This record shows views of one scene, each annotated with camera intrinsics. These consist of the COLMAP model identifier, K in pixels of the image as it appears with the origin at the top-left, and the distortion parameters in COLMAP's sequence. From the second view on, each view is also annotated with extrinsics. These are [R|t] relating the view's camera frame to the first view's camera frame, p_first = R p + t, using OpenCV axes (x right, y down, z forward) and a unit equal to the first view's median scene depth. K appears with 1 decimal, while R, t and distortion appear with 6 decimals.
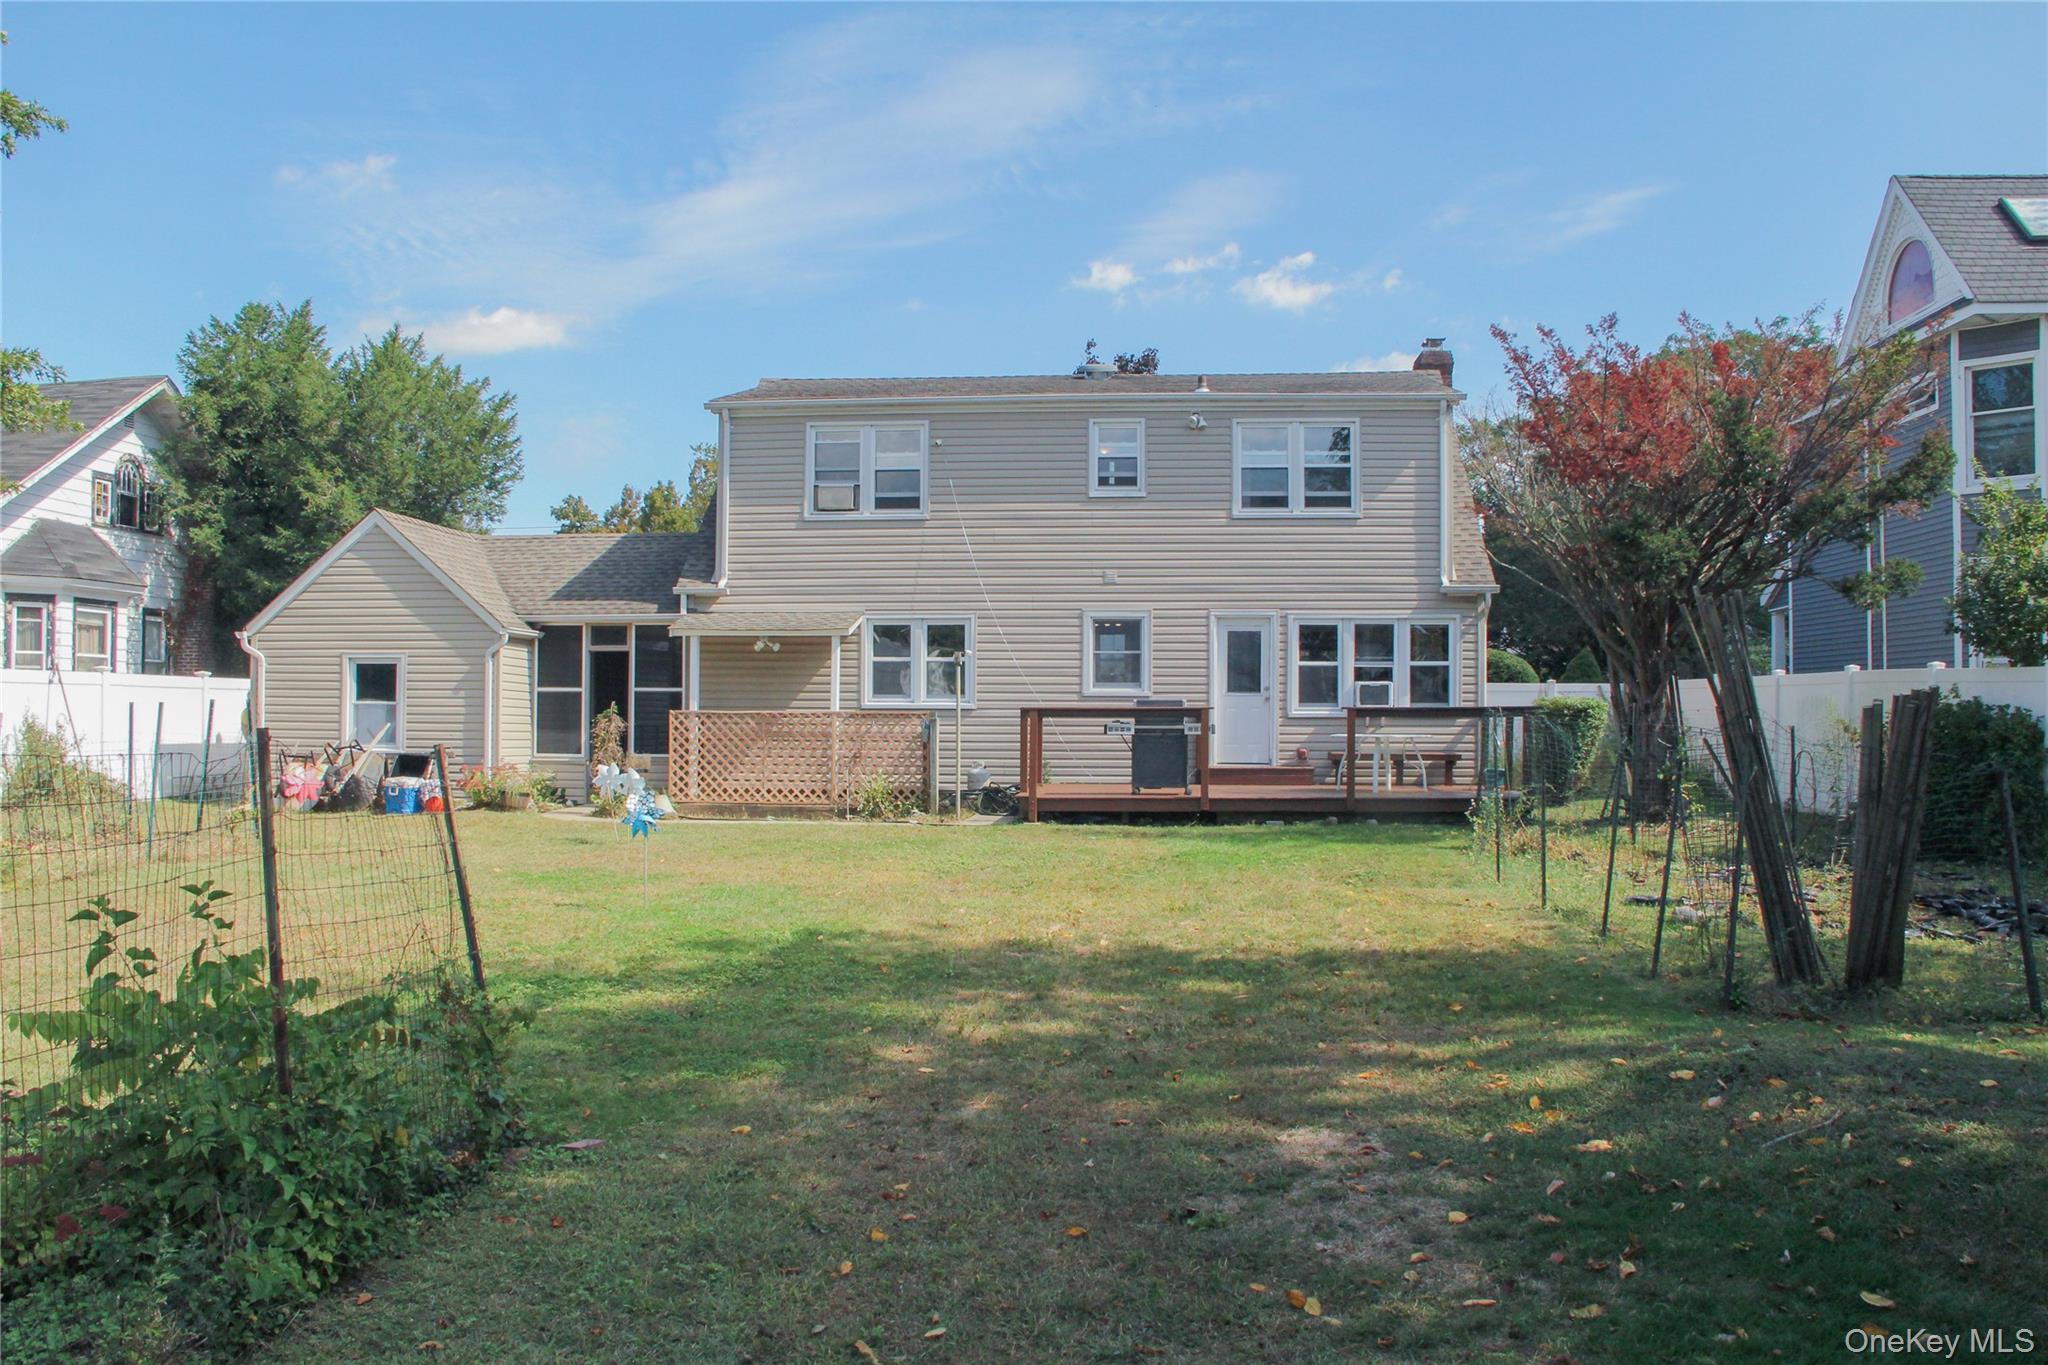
lens RADIAL K [[1669.2, 0, 1013.7], [0, 1669.2, 712.0], [0, 0, 1]] dist [-0.176225, 0.143215]
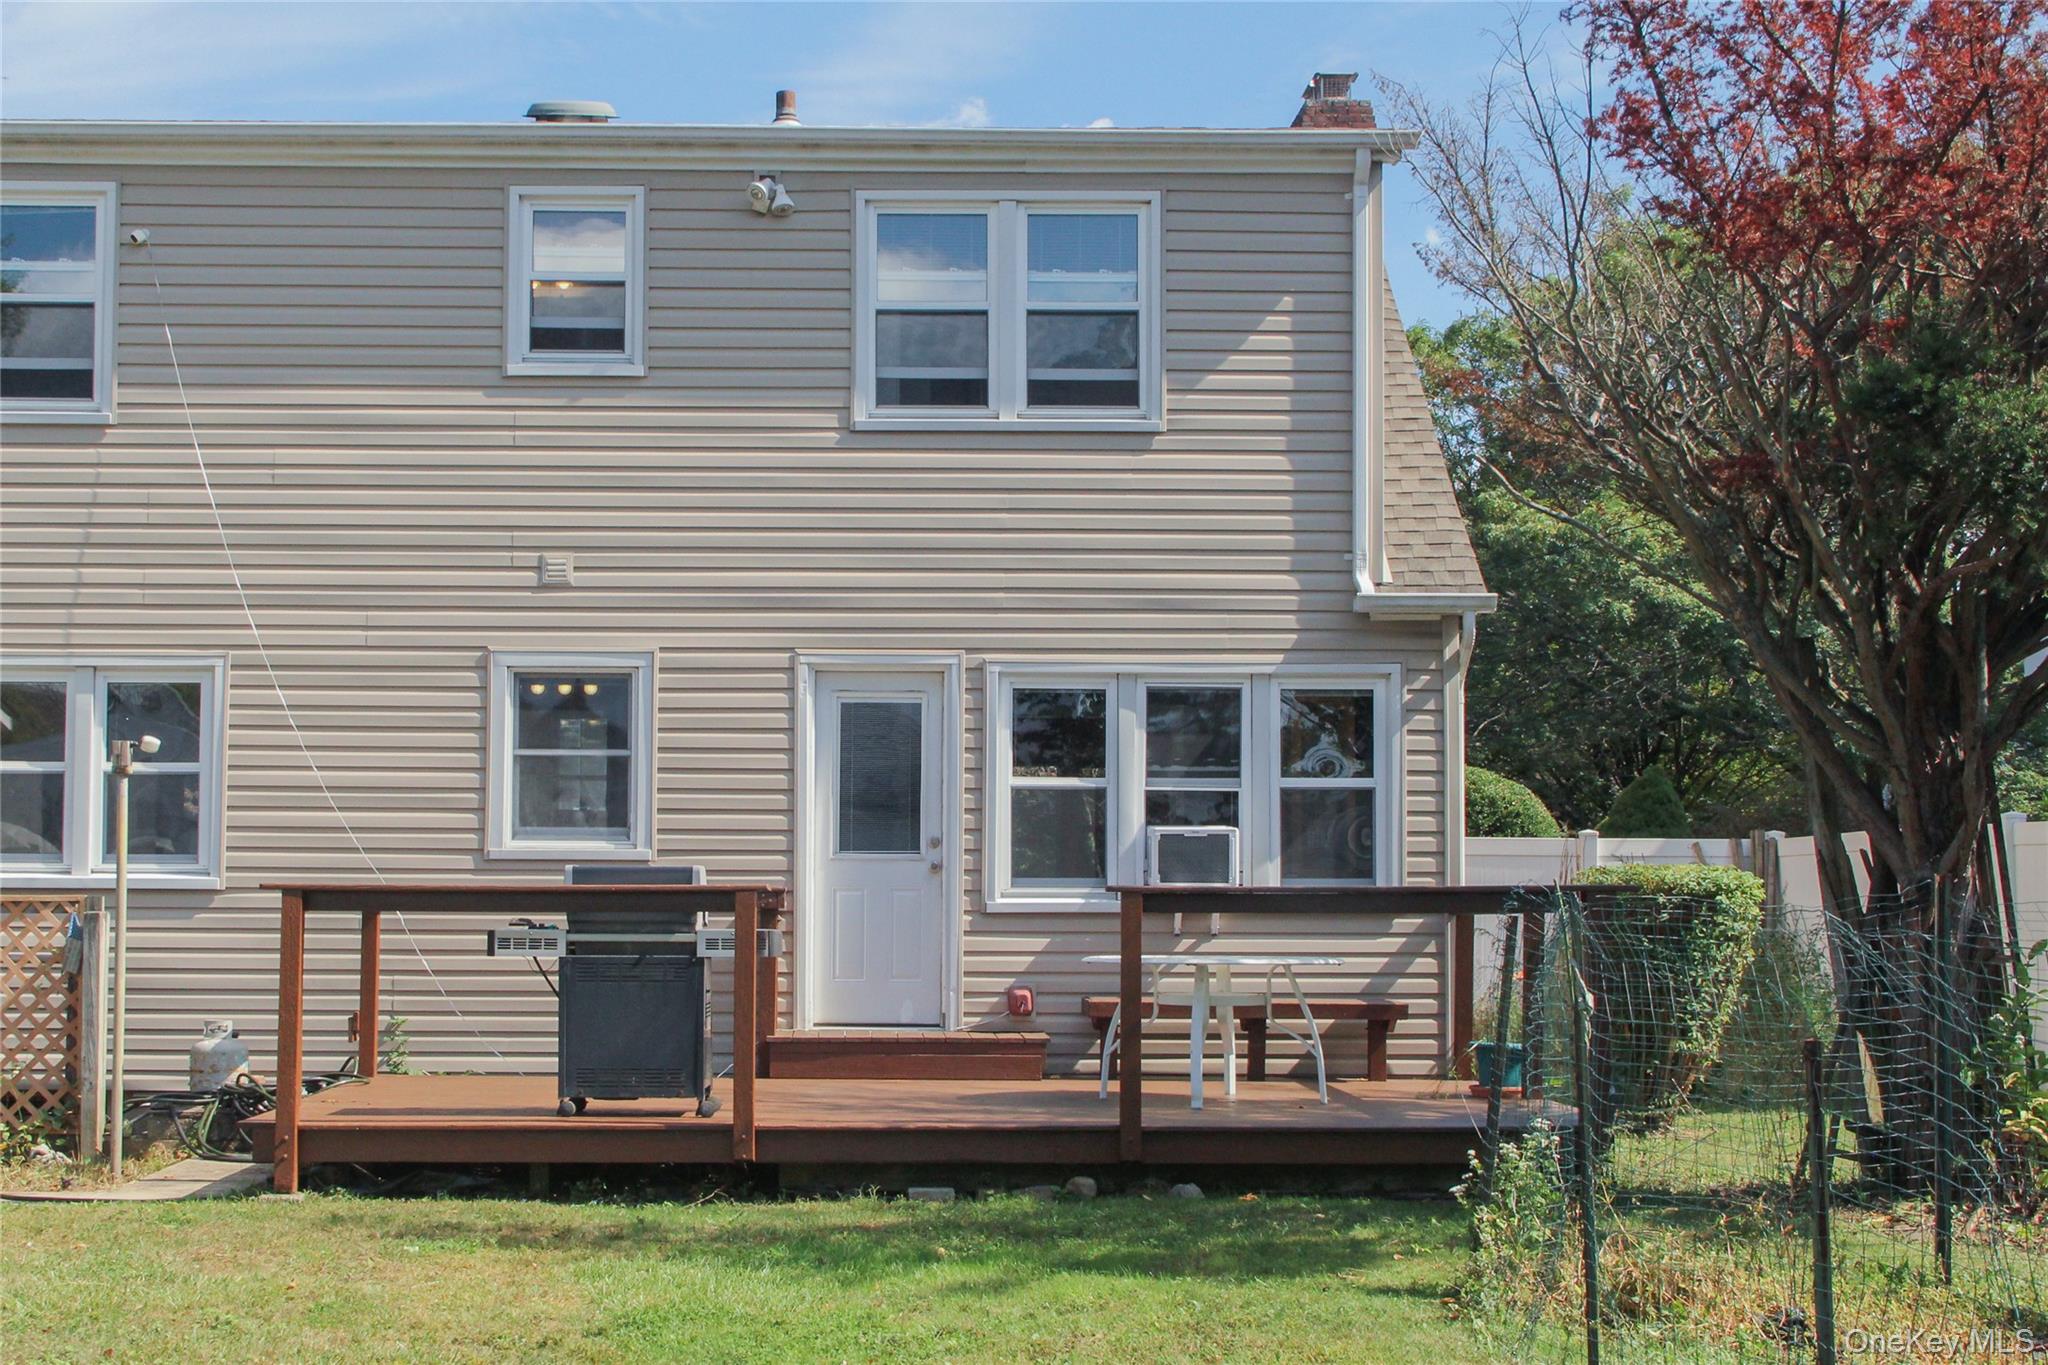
lens RADIAL K [[2489.2, 0, 908.7], [0, 2489.2, 783.8], [0, 0, 1]] dist [-0.019868, -0.011720]
pose [[0.995373, 0.007073, 0.095826, 0.088150], [-0.002503, 0.998857, -0.047732, 0.000827], [-0.096054, 0.047271, 0.994253, 0.392443]]
